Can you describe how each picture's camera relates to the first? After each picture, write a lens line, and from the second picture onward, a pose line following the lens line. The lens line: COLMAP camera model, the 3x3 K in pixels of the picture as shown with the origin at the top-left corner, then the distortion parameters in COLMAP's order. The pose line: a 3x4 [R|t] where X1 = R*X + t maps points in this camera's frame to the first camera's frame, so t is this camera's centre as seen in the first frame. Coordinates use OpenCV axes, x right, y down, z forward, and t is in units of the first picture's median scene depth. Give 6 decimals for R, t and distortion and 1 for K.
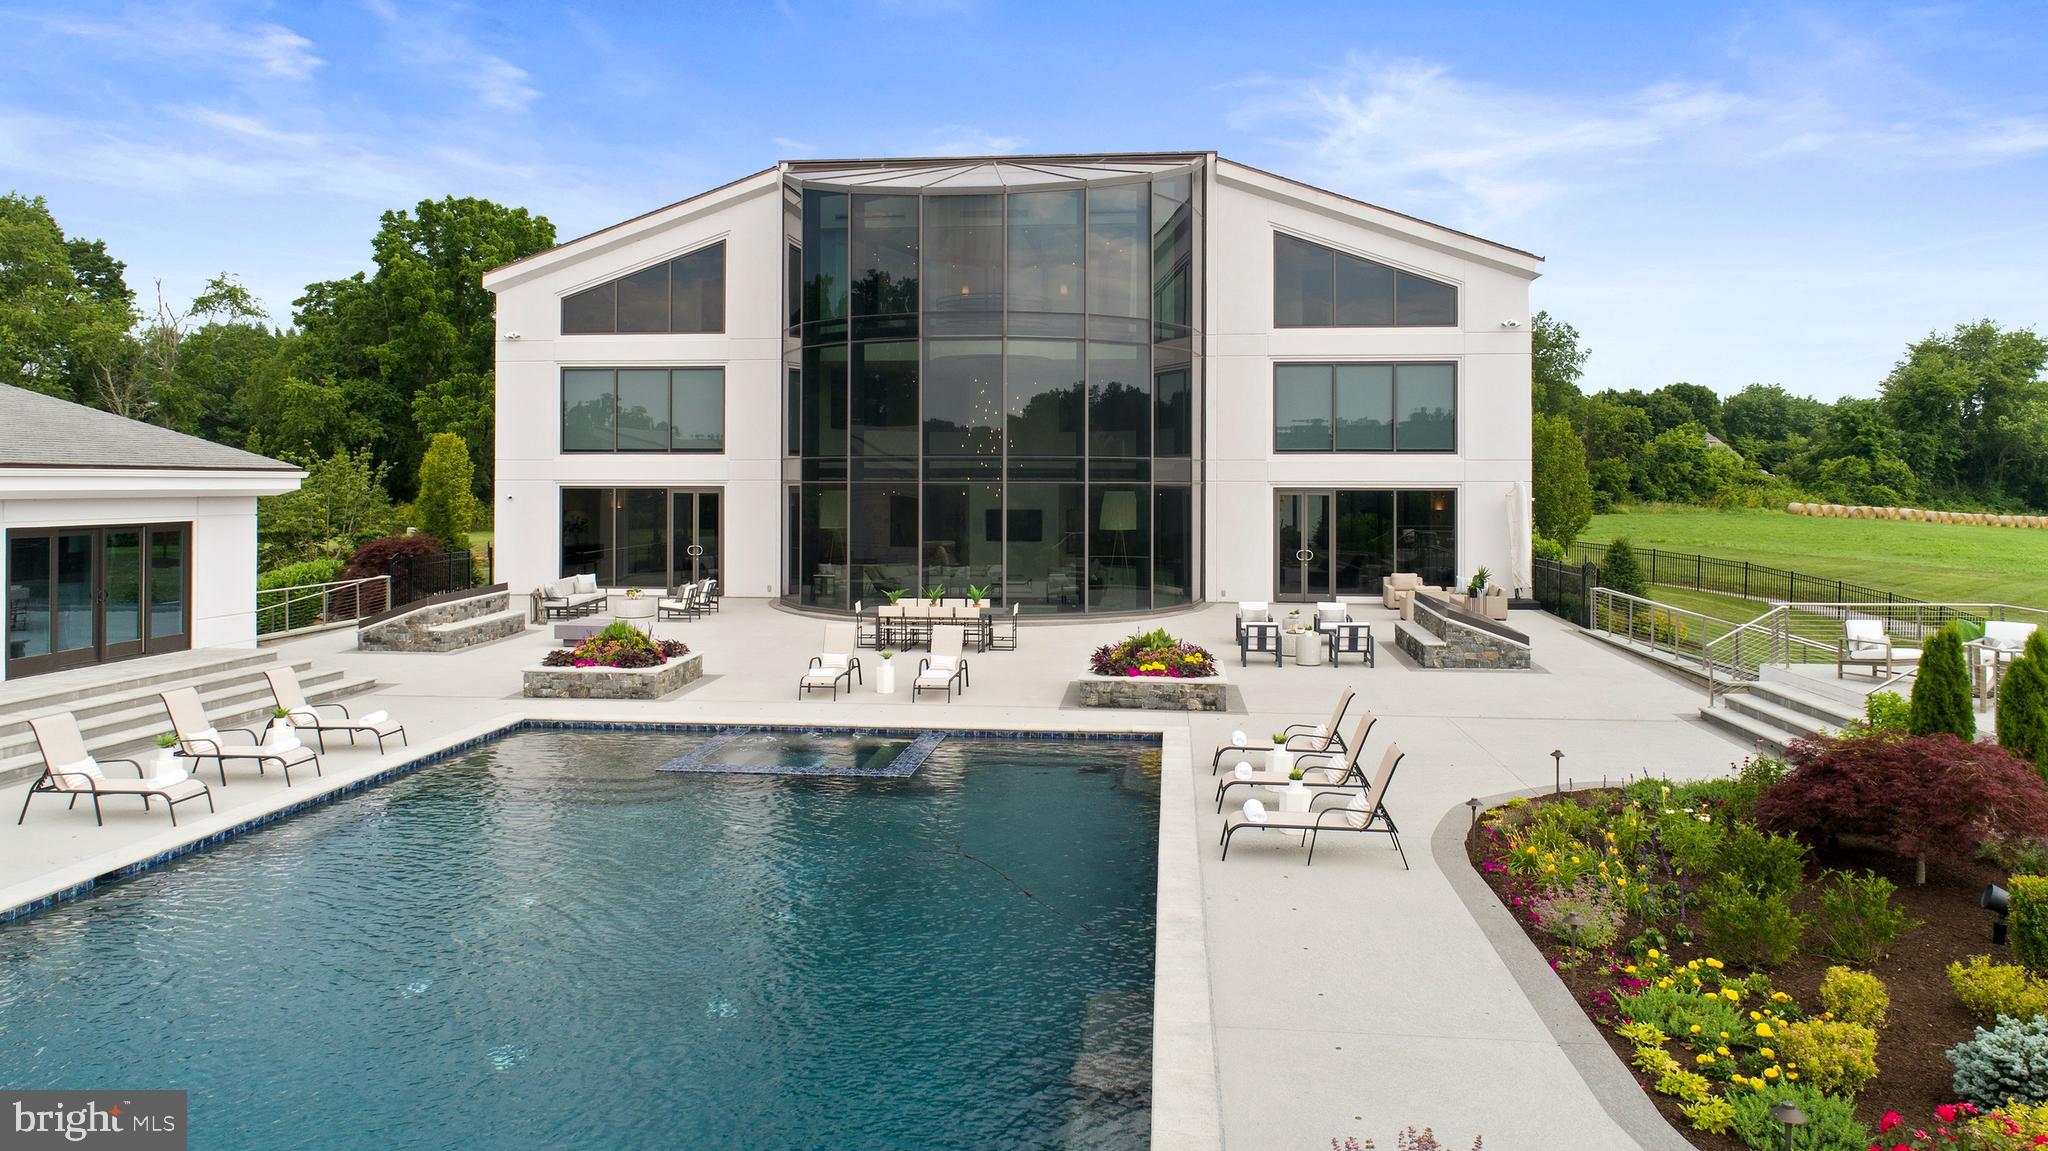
lens RADIAL K [[1395.4, 0, 1024.0], [0, 1395.4, 502.4], [0, 0, 1]] dist [-0.011730, -0.001553]
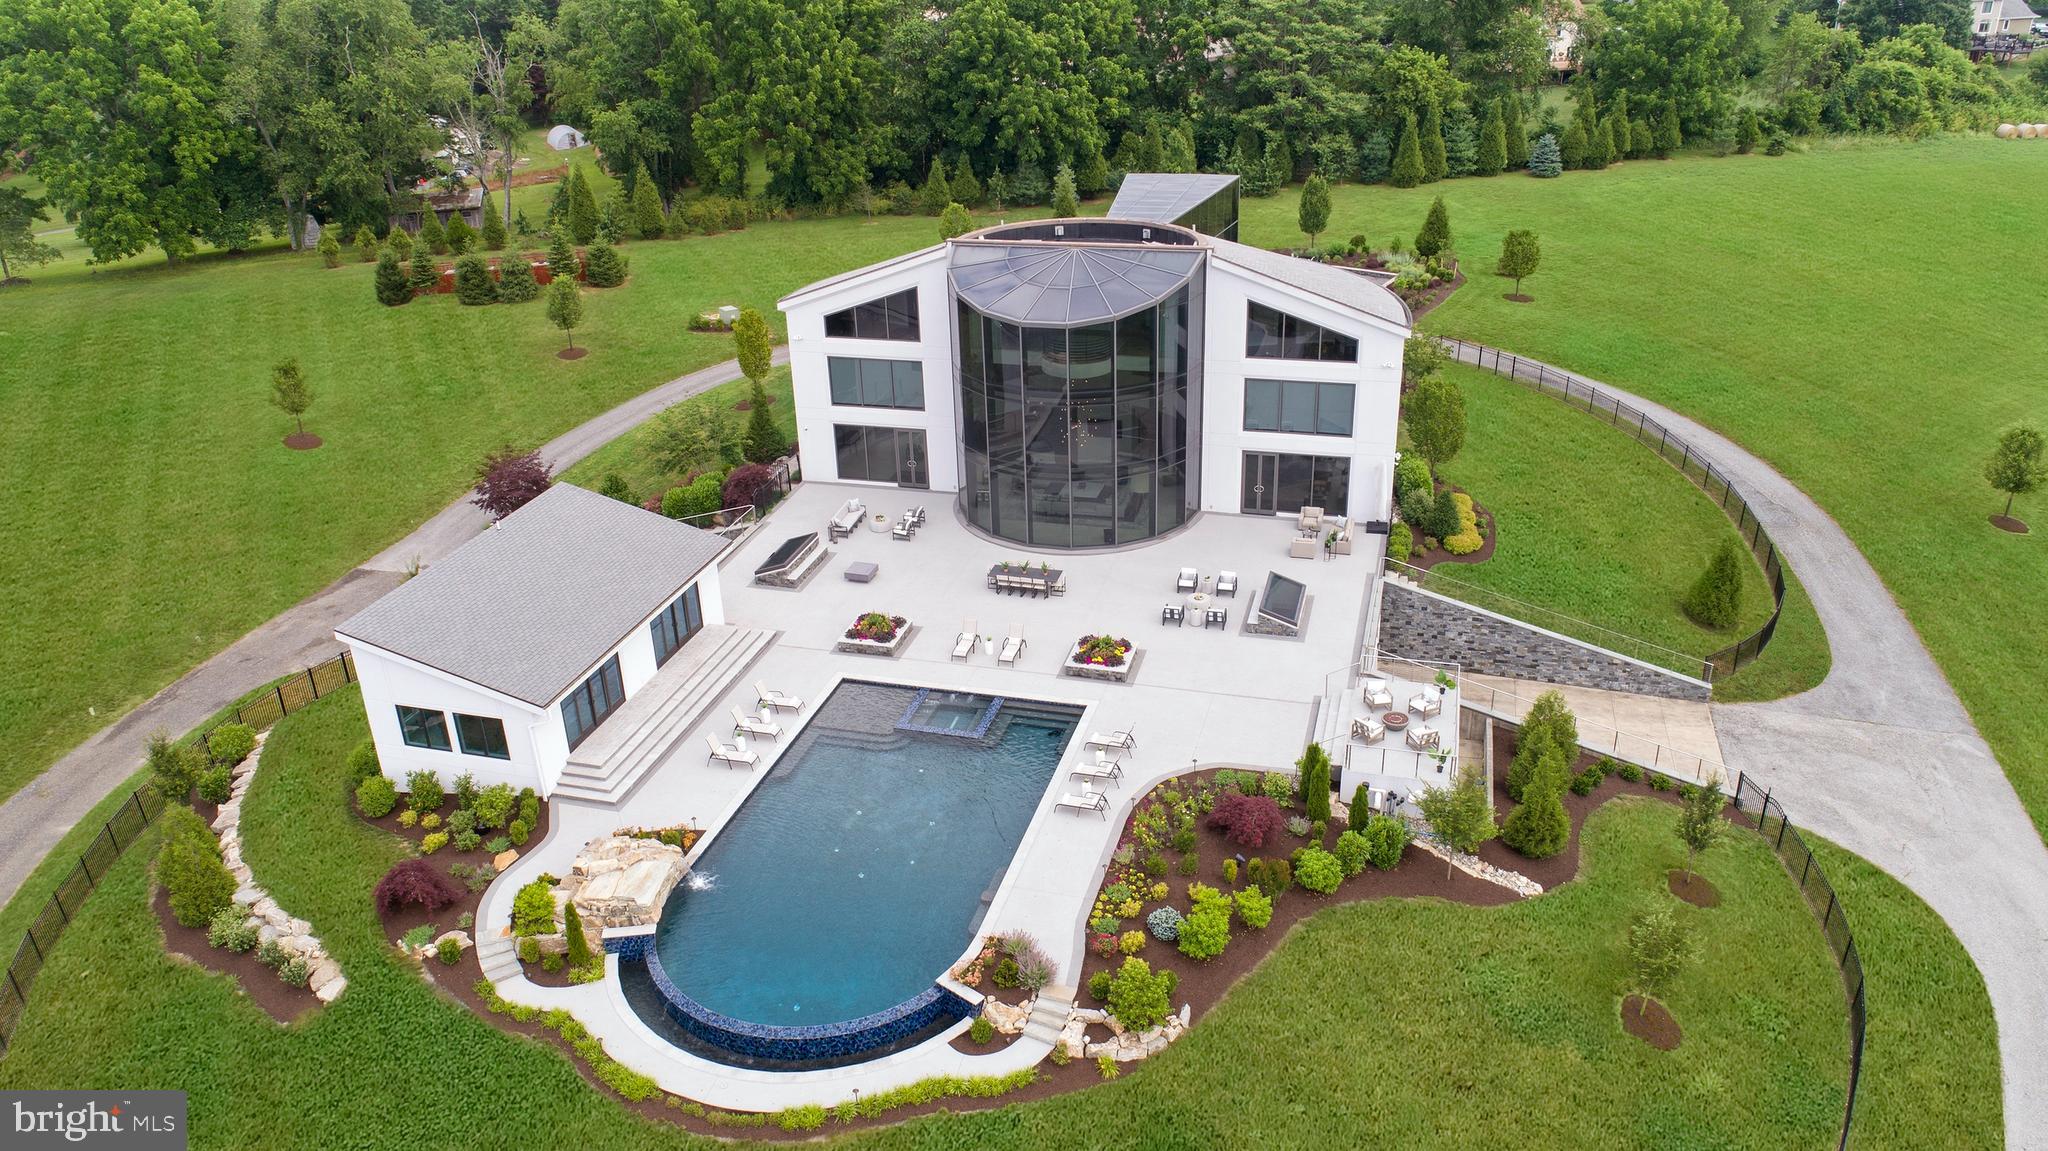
lens RADIAL K [[1425.5, 0, 1037.9], [0, 1425.5, 625.1], [0, 0, 1]] dist [-0.004671, -0.001055]
pose [[0.985823, 0.049139, -0.160429, 0.223020], [0.027251, 0.896565, 0.442074, -0.591799], [0.165558, -0.440178, 0.882515, -0.656915]]
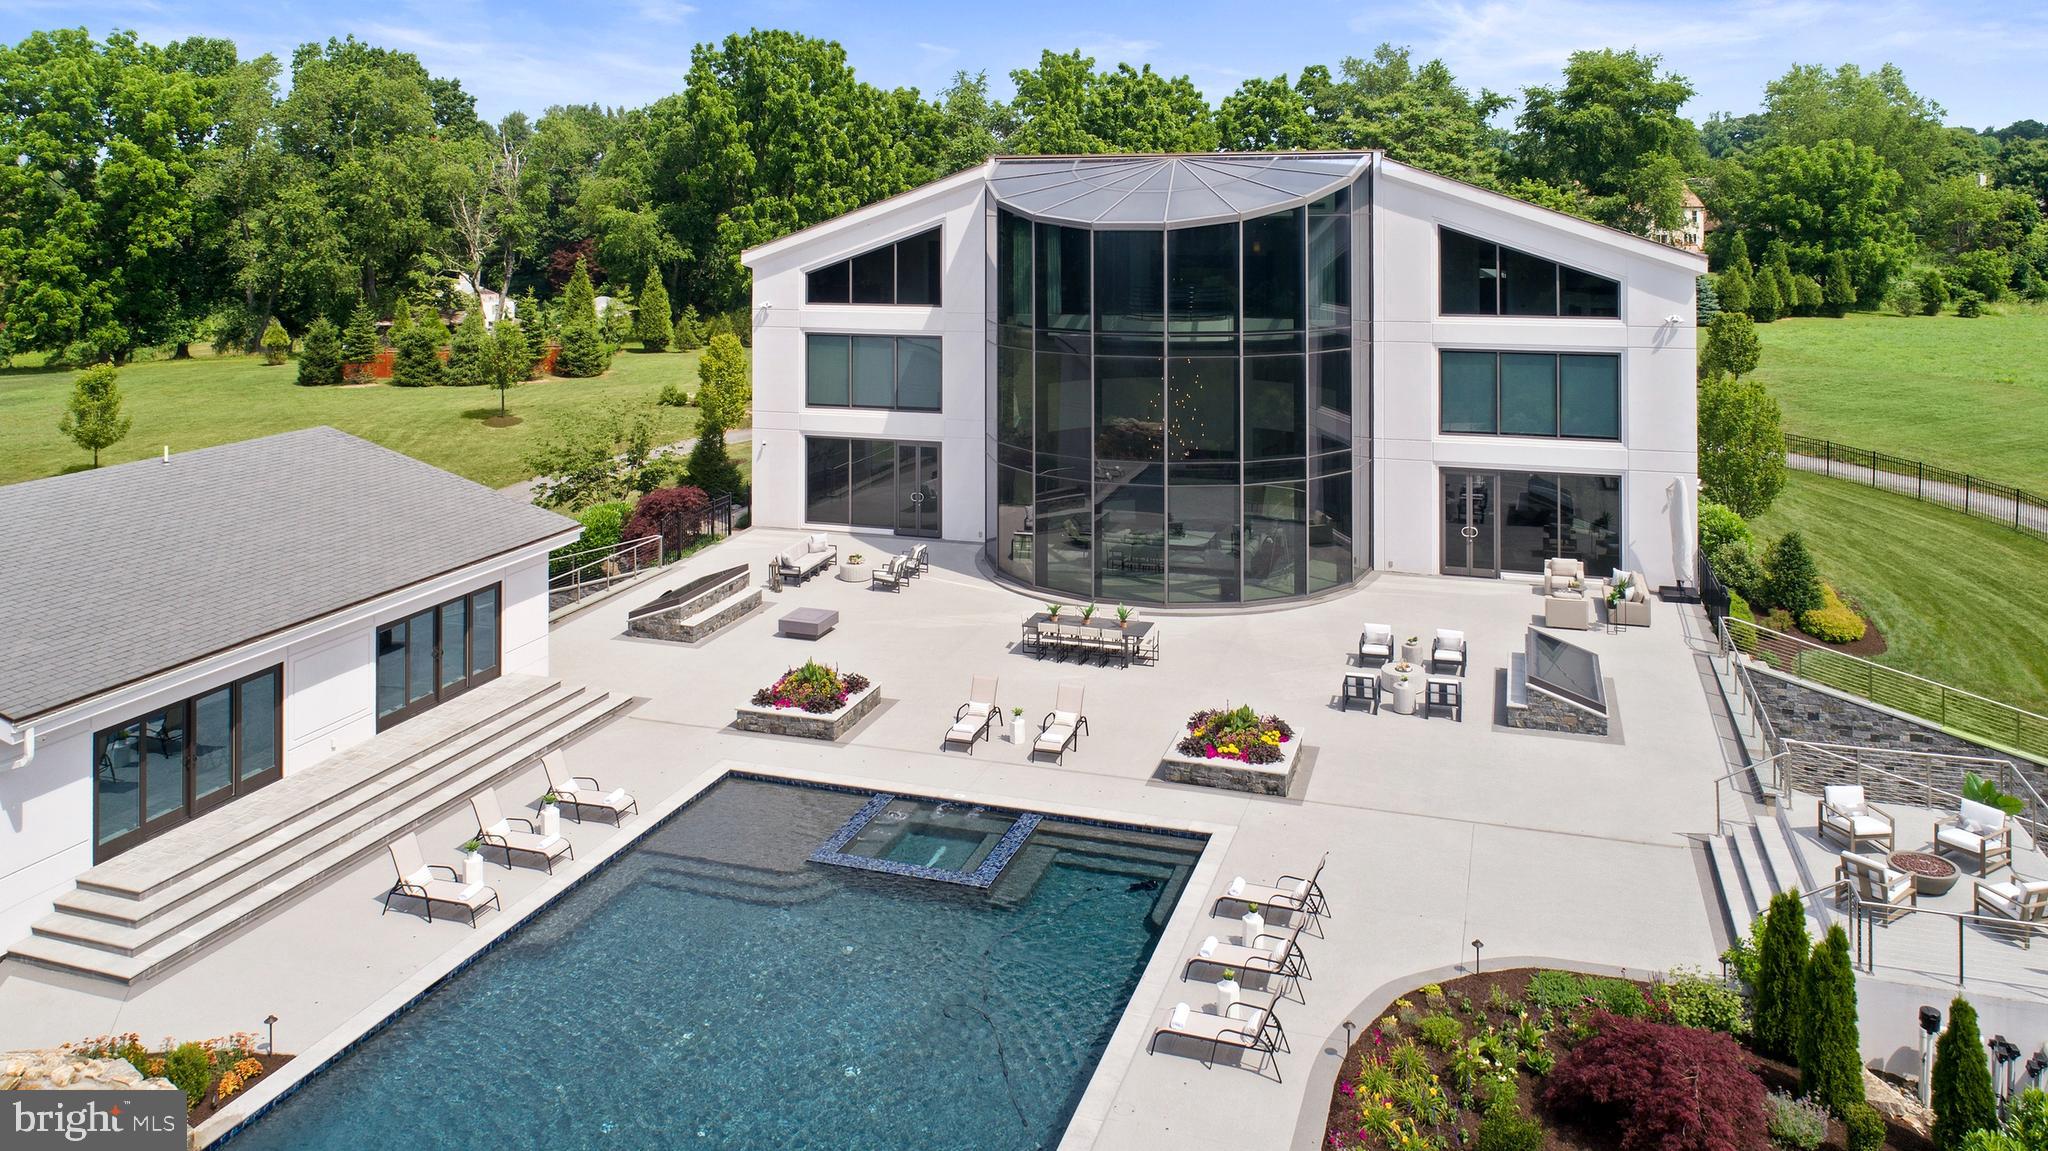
lens RADIAL K [[1470.6, 0, 1030.6], [0, 1470.6, 213.0], [0, 0, 1]] dist [-0.009406, 0.001383]
pose [[0.976216, -0.004910, -0.216745, 0.119421], [0.003422, 0.999968, -0.007242, -0.196346], [0.216774, 0.006328, 0.976201, -0.155163]]
